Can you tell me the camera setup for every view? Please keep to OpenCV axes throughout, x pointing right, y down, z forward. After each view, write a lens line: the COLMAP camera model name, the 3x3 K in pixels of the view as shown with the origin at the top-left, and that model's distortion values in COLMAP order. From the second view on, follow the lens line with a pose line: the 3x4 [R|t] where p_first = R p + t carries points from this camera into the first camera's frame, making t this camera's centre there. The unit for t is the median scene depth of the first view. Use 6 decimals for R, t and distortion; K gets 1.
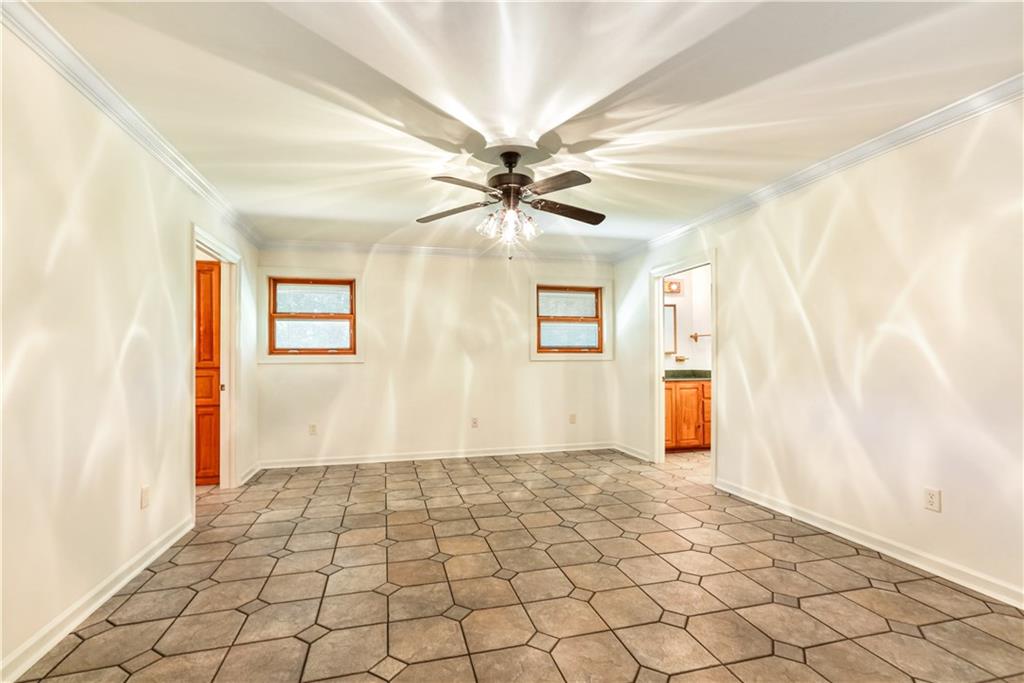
lens RADIAL K [[463.5, 0, 512.0], [0, 463.5, 341.5], [0, 0, 1]] dist [-0.025849, 0.000187]
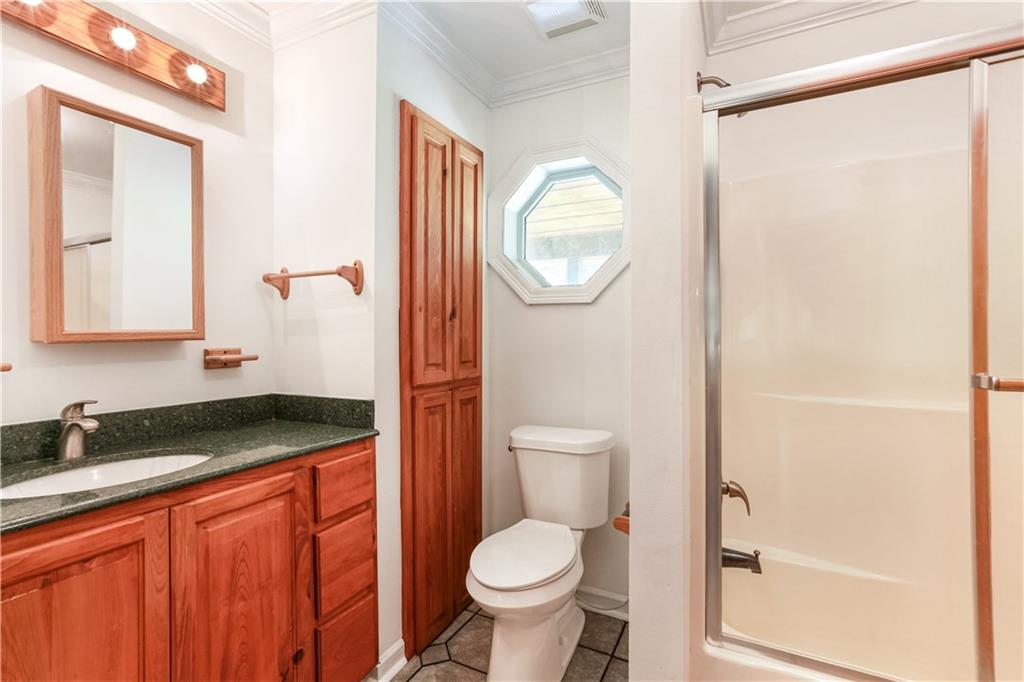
lens RADIAL K [[463.5, 0, 512.0], [0, 463.5, 341.0], [0, 0, 1]] dist [-0.025849, 0.000187]
pose [[0.667932, -0.005727, 0.744200, 0.282512], [-0.020274, 0.999459, 0.025888, 0.017303], [-0.743946, -0.032380, 0.667455, 0.708814]]
